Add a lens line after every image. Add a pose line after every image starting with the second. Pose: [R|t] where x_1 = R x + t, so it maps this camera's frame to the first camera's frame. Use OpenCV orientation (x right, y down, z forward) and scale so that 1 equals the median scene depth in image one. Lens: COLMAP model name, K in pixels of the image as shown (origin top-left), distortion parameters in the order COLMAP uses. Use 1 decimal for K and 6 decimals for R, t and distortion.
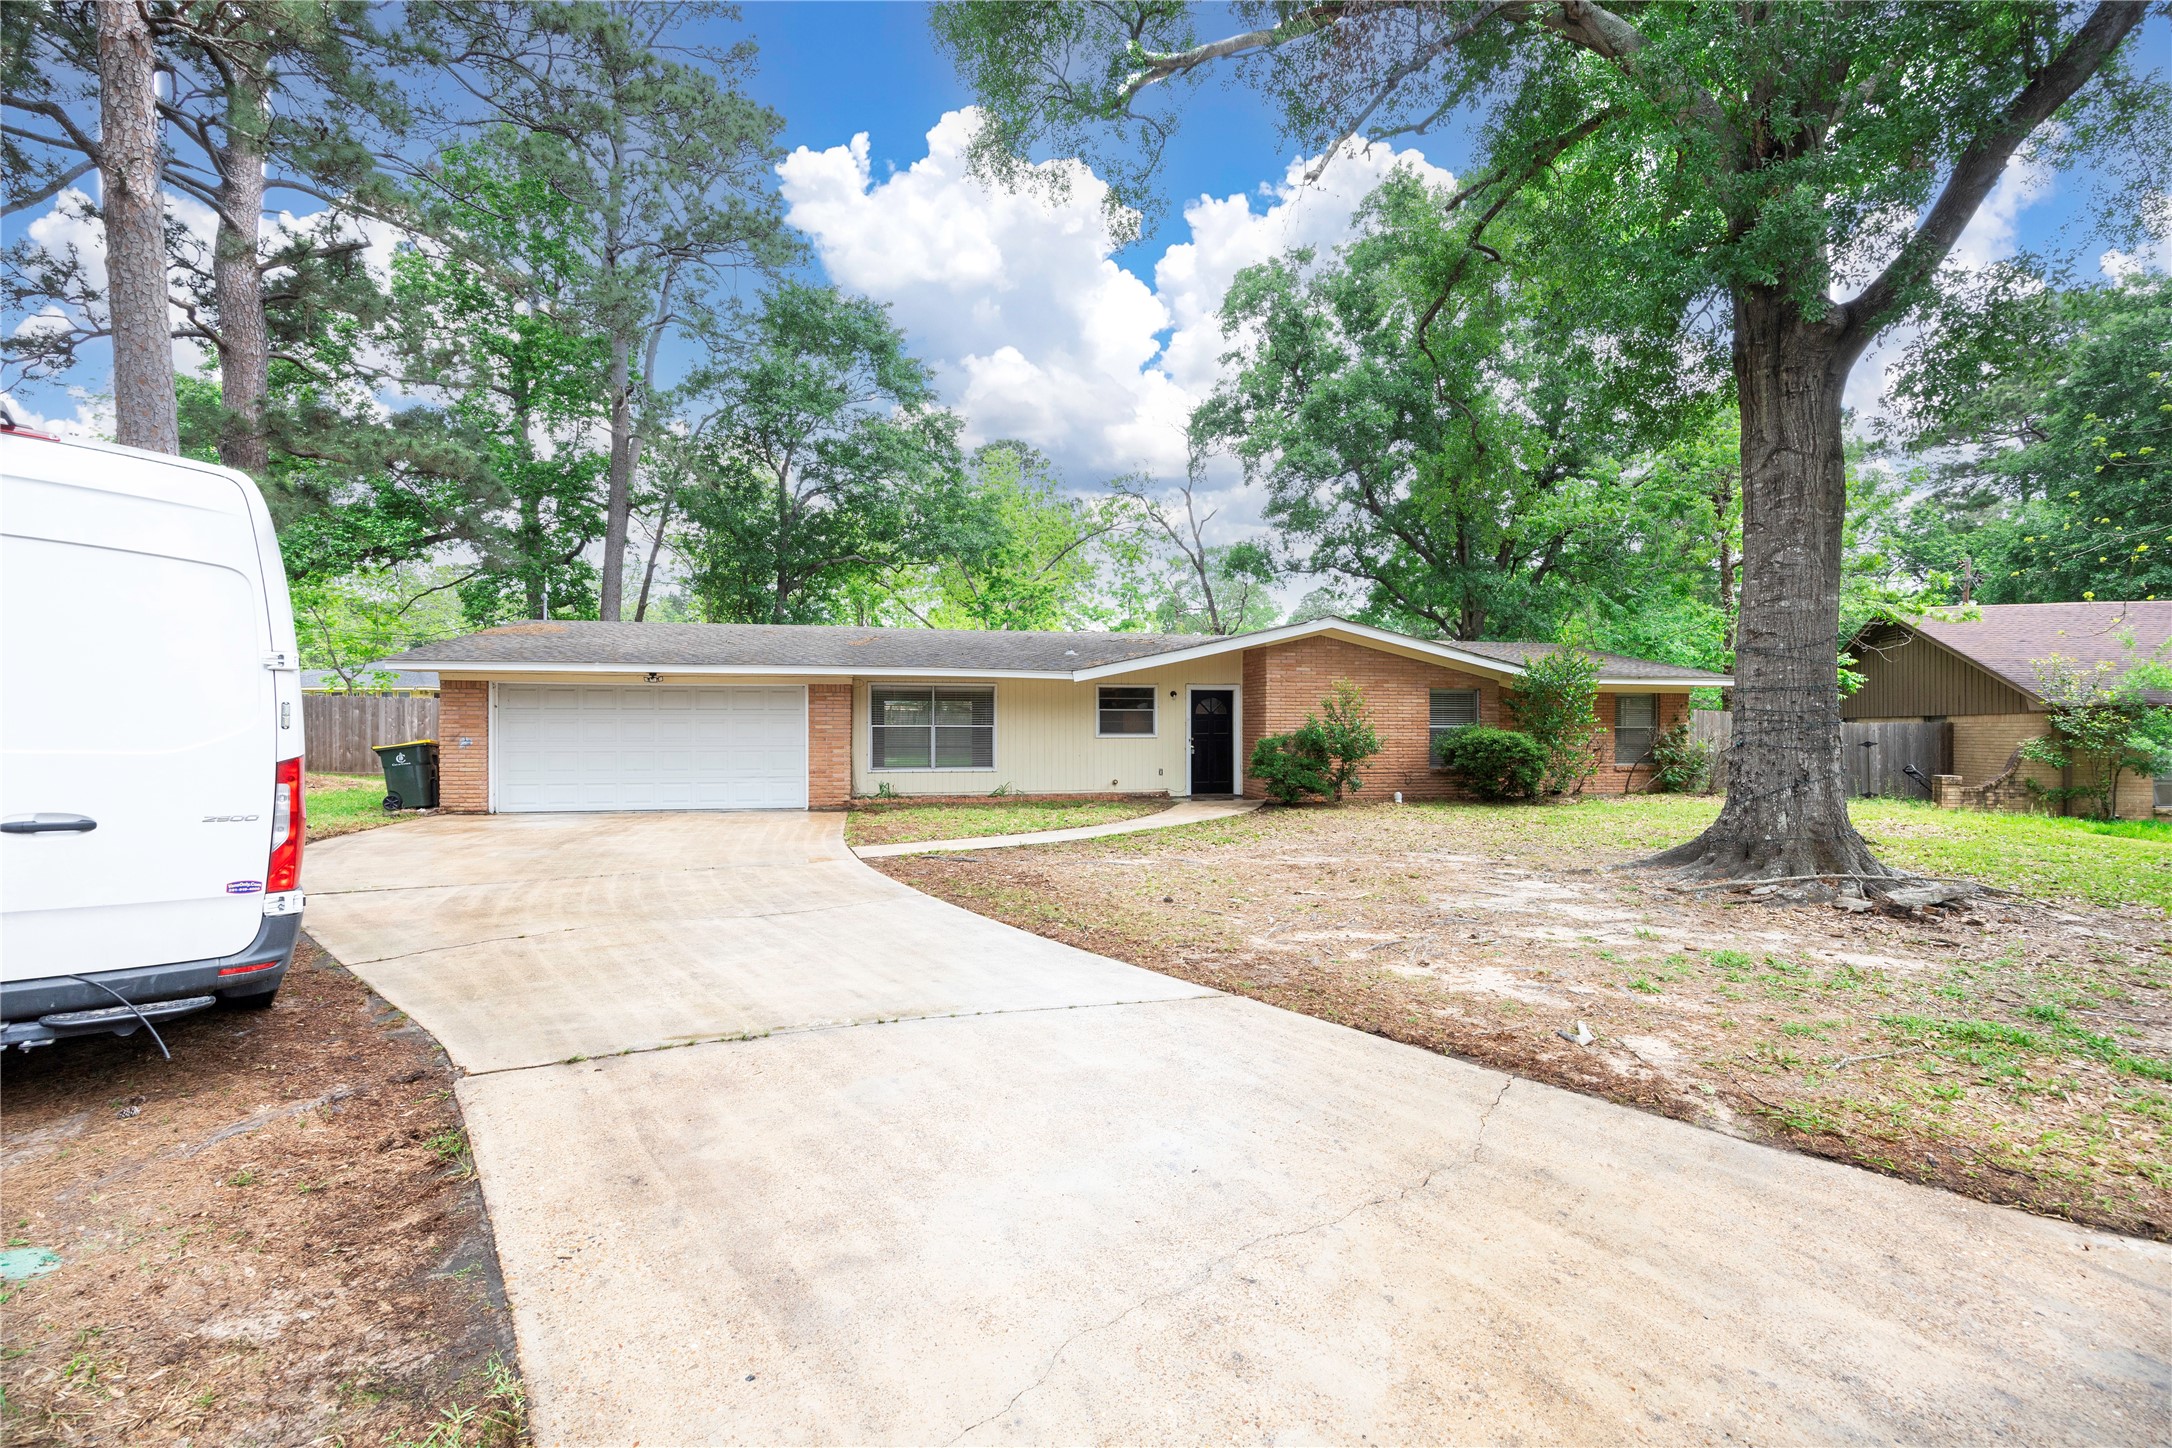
lens RADIAL K [[1018.6, 0, 1085.8], [0, 1018.6, 723.5], [0, 0, 1]] dist [-0.000771, 0.000325]
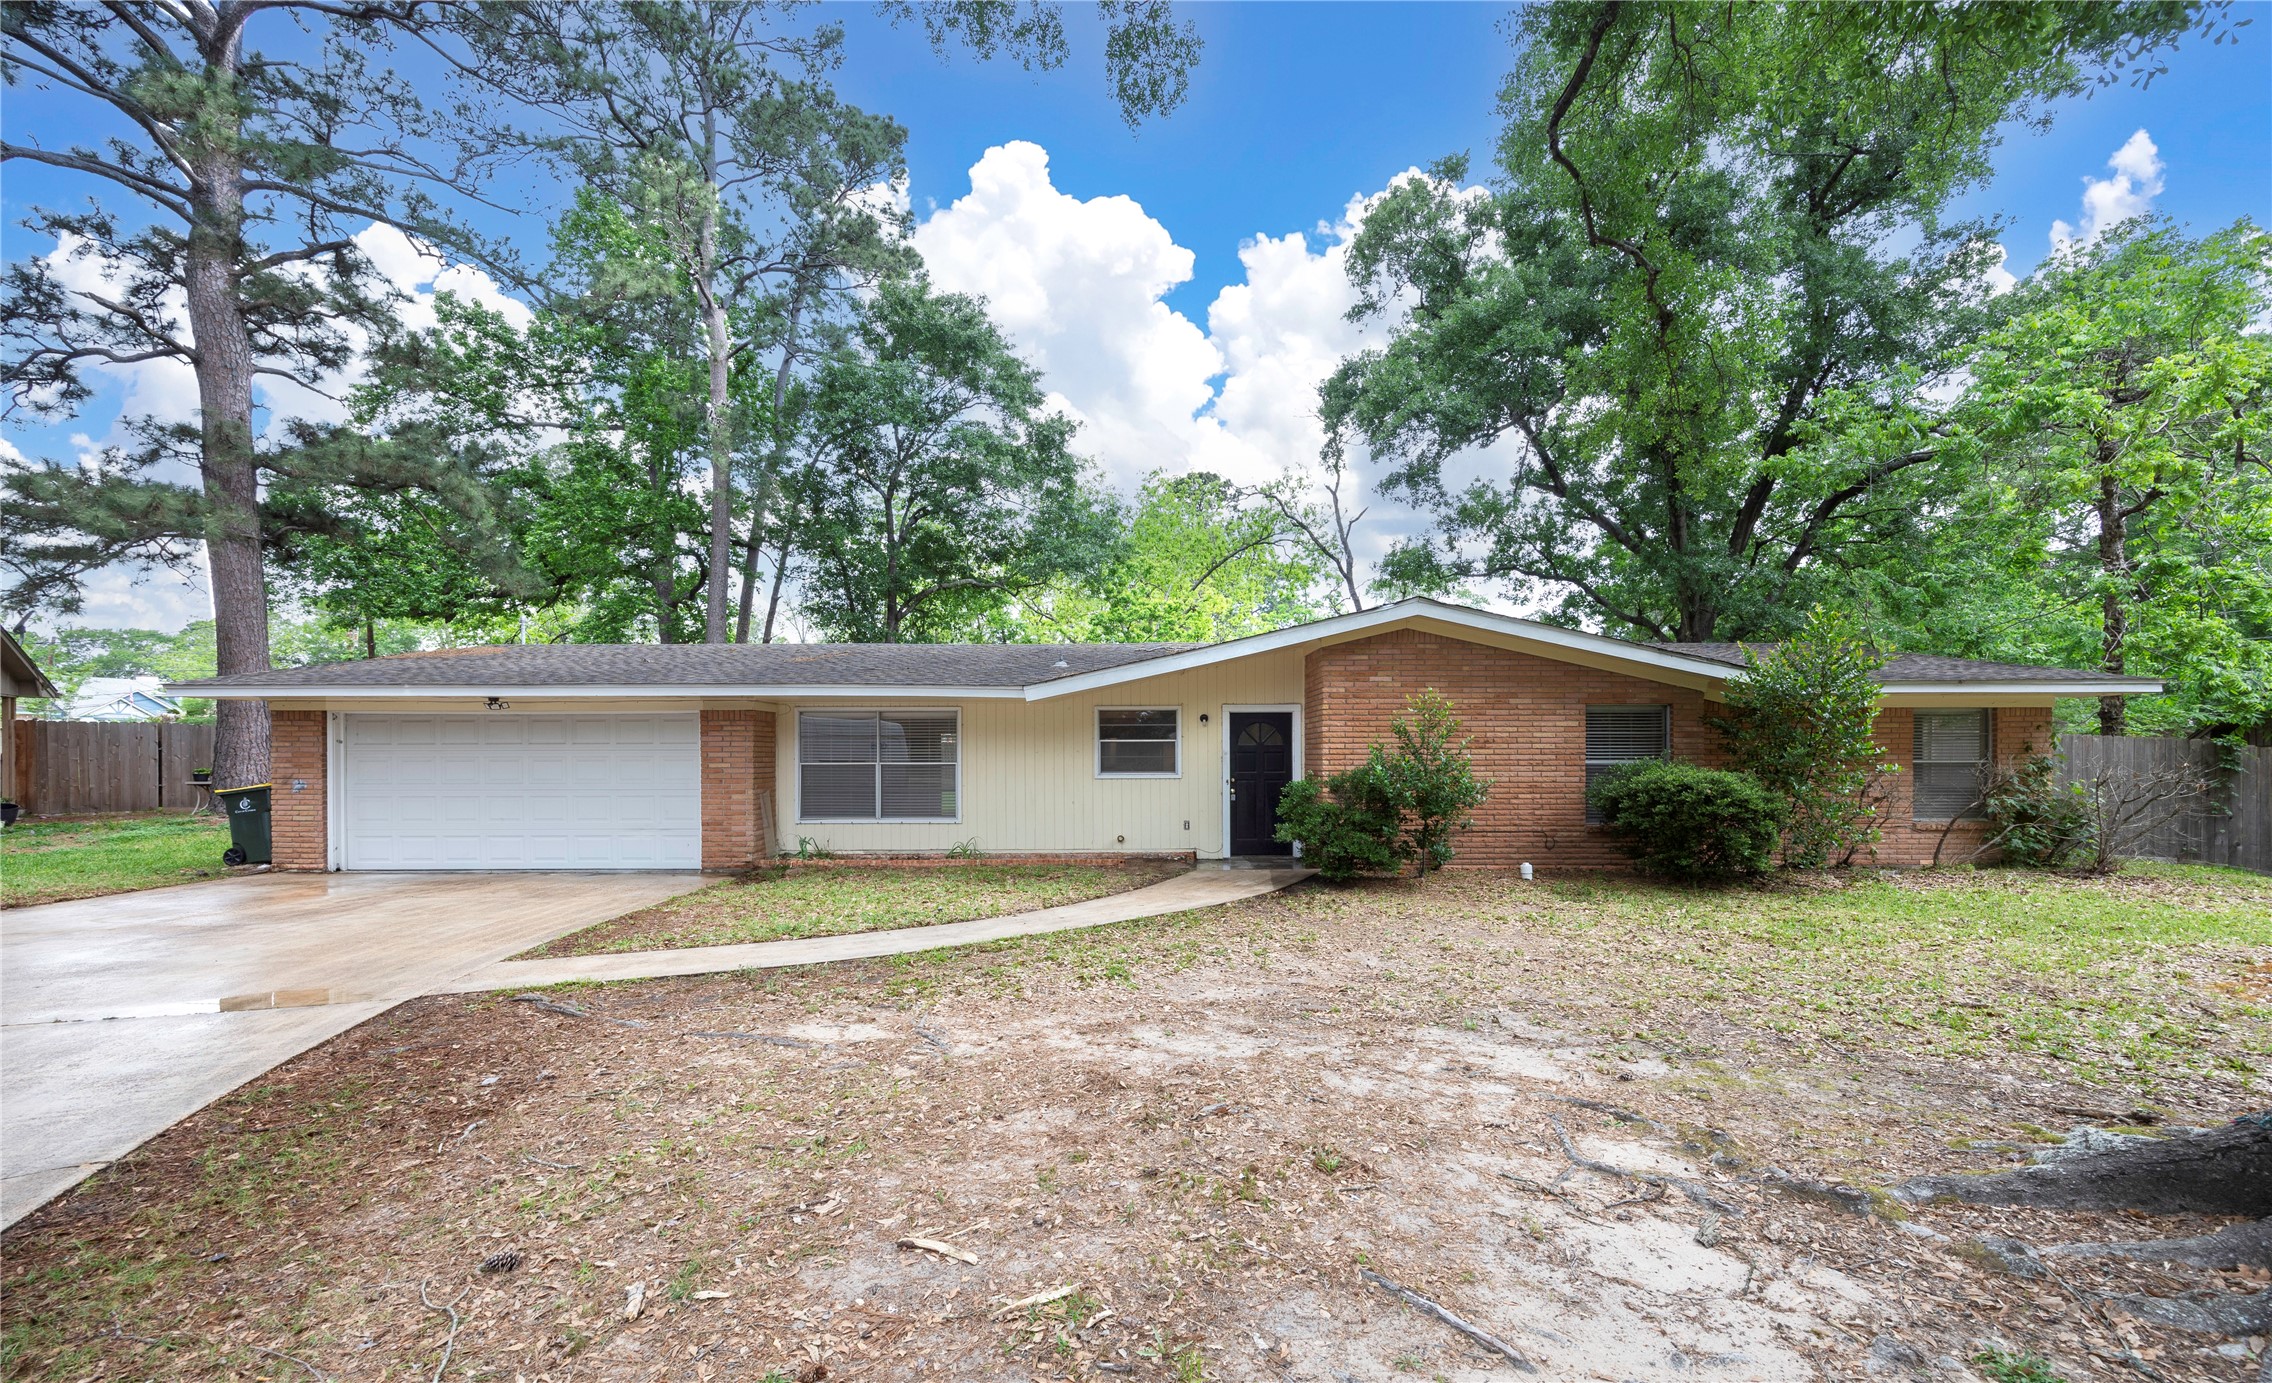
lens RADIAL K [[941.7, 0, 1108.5], [0, 941.7, 760.0], [0, 0, 1]] dist [0.010846, -0.000474]
pose [[0.976399, -0.002883, -0.215955, 0.166093], [0.004059, 0.999979, 0.005004, -0.002763], [0.215936, -0.005763, 0.976391, 0.330774]]
